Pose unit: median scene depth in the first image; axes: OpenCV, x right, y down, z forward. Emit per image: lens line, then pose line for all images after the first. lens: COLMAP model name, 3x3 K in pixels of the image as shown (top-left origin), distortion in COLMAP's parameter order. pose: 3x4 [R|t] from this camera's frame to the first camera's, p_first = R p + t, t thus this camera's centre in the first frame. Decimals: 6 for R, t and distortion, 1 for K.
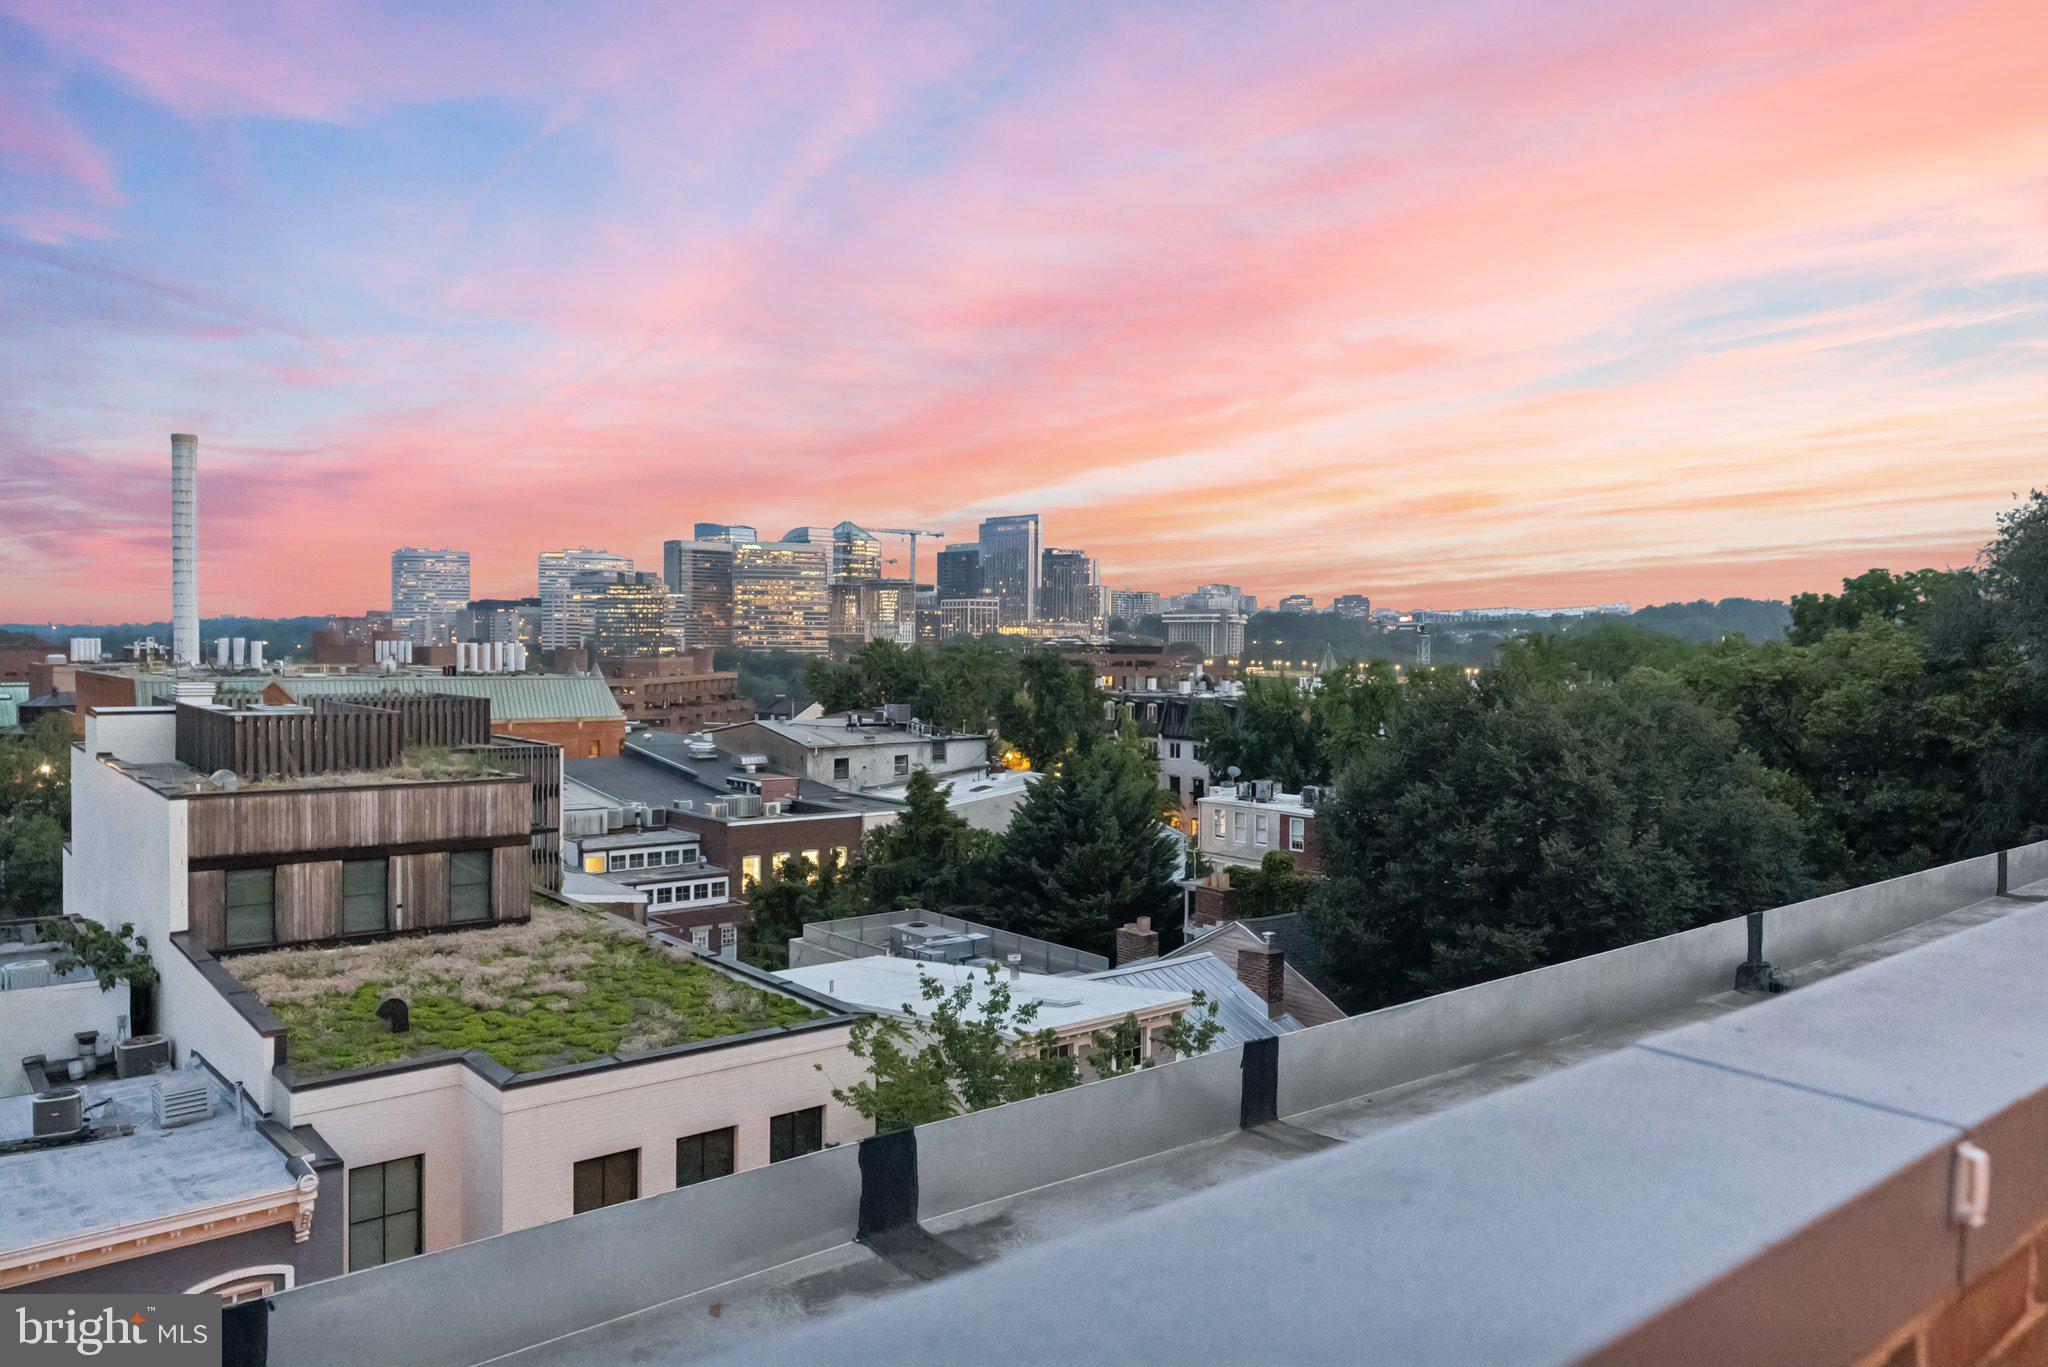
lens RADIAL K [[1403.1, 0, 1024.0], [0, 1403.1, 683.5], [0, 0, 1]] dist [0.002197, -0.002594]
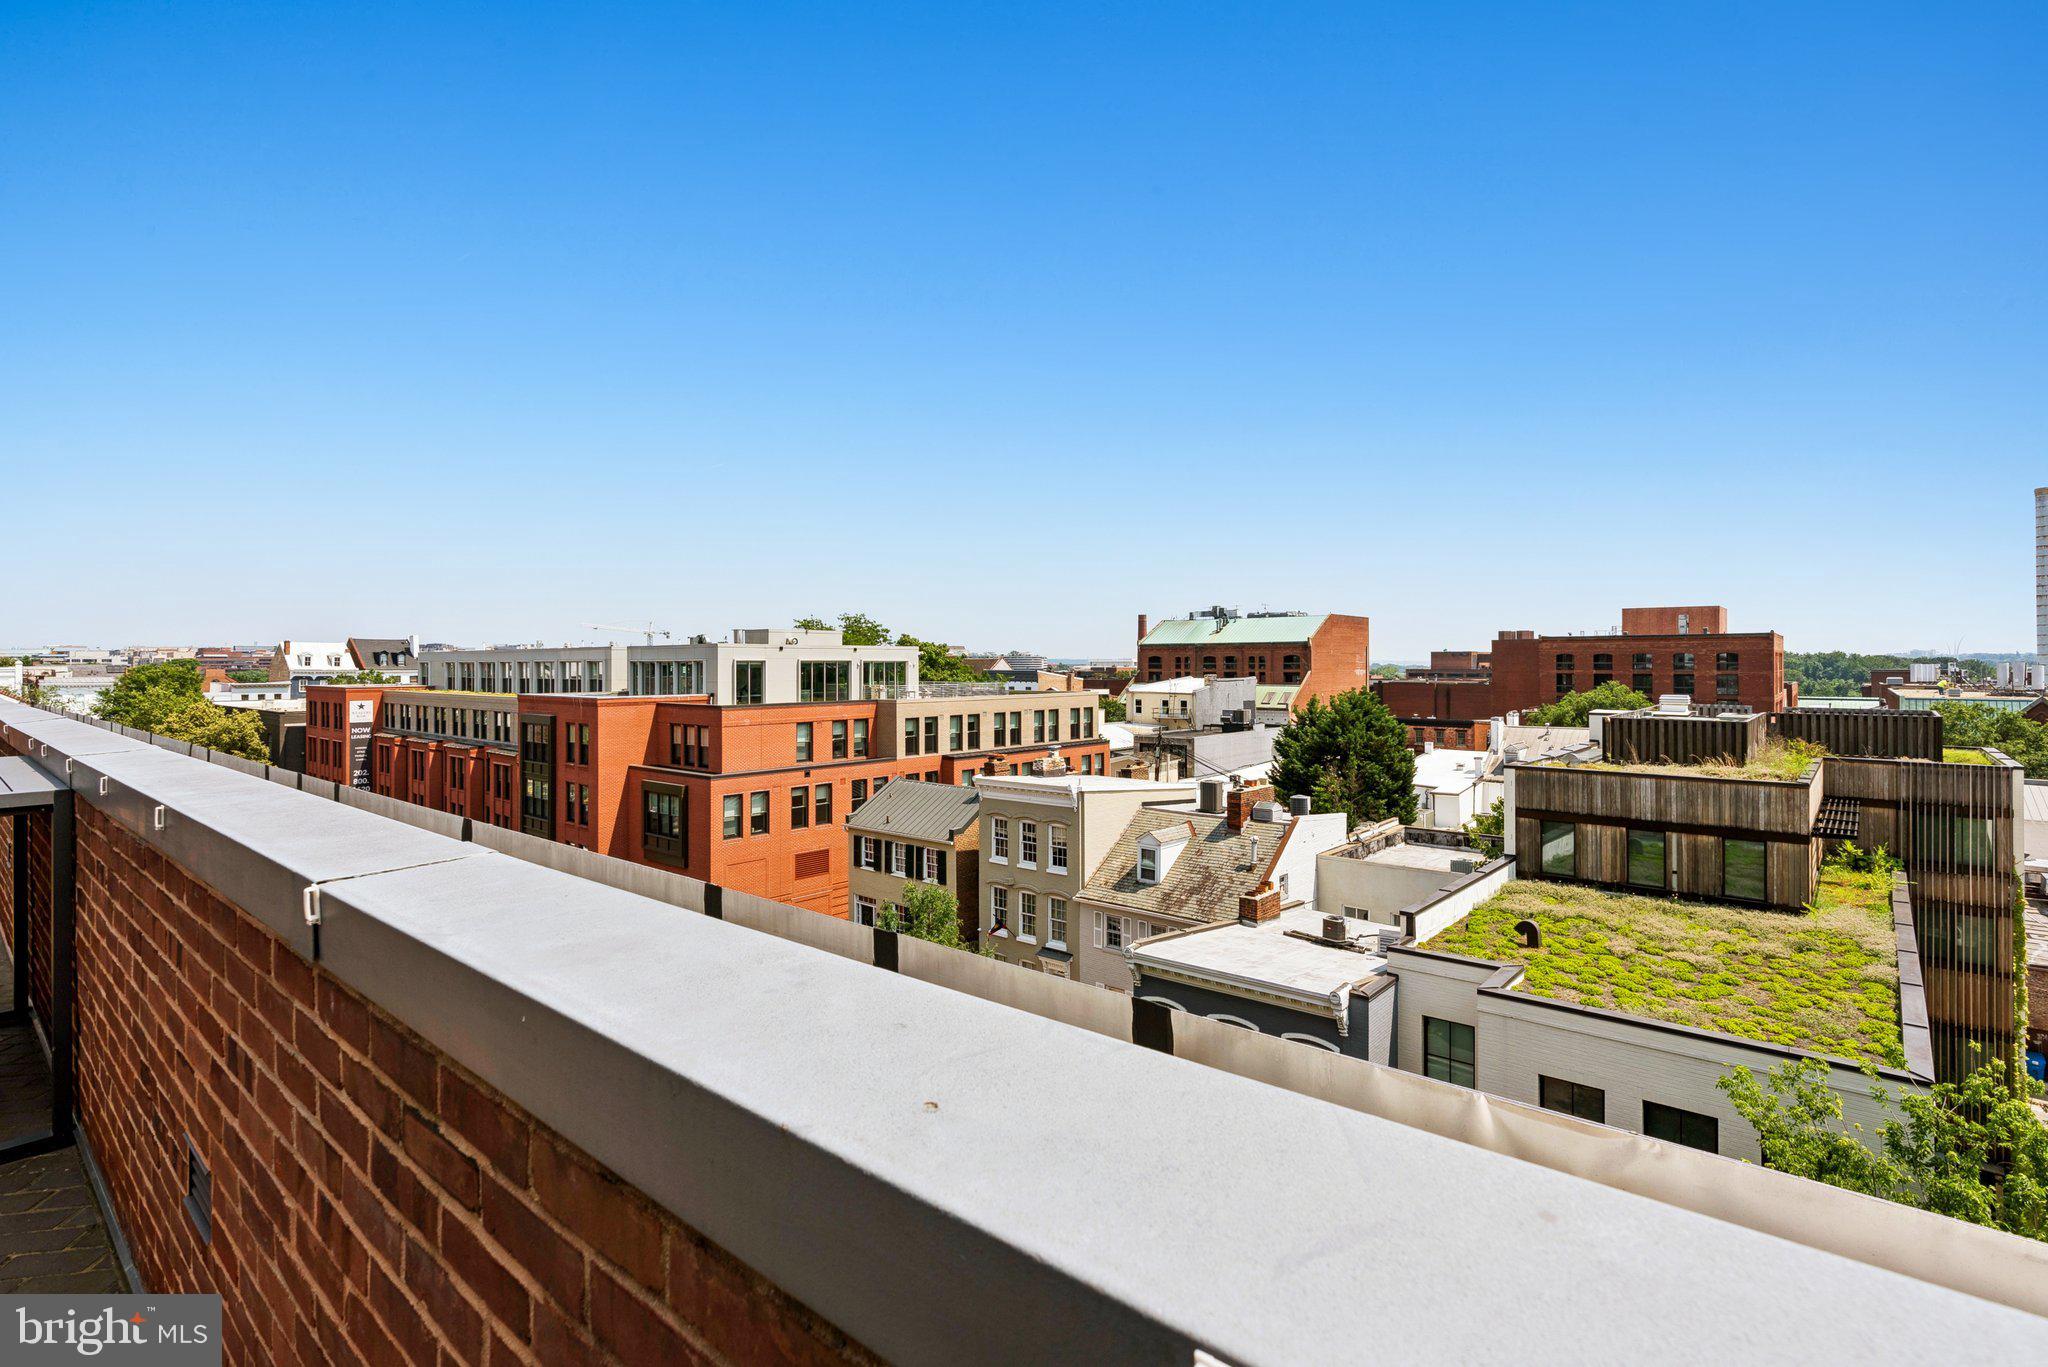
lens RADIAL K [[964.8, 0, 1024.0], [0, 964.8, 683.5], [0, 0, 1]] dist [0.000264, -0.000105]
pose [[0.169070, 0.006449, -0.985583, 0.316036], [-0.021501, 0.999765, 0.002854, -0.001373], [0.985370, 0.020708, 0.169168, 0.272755]]
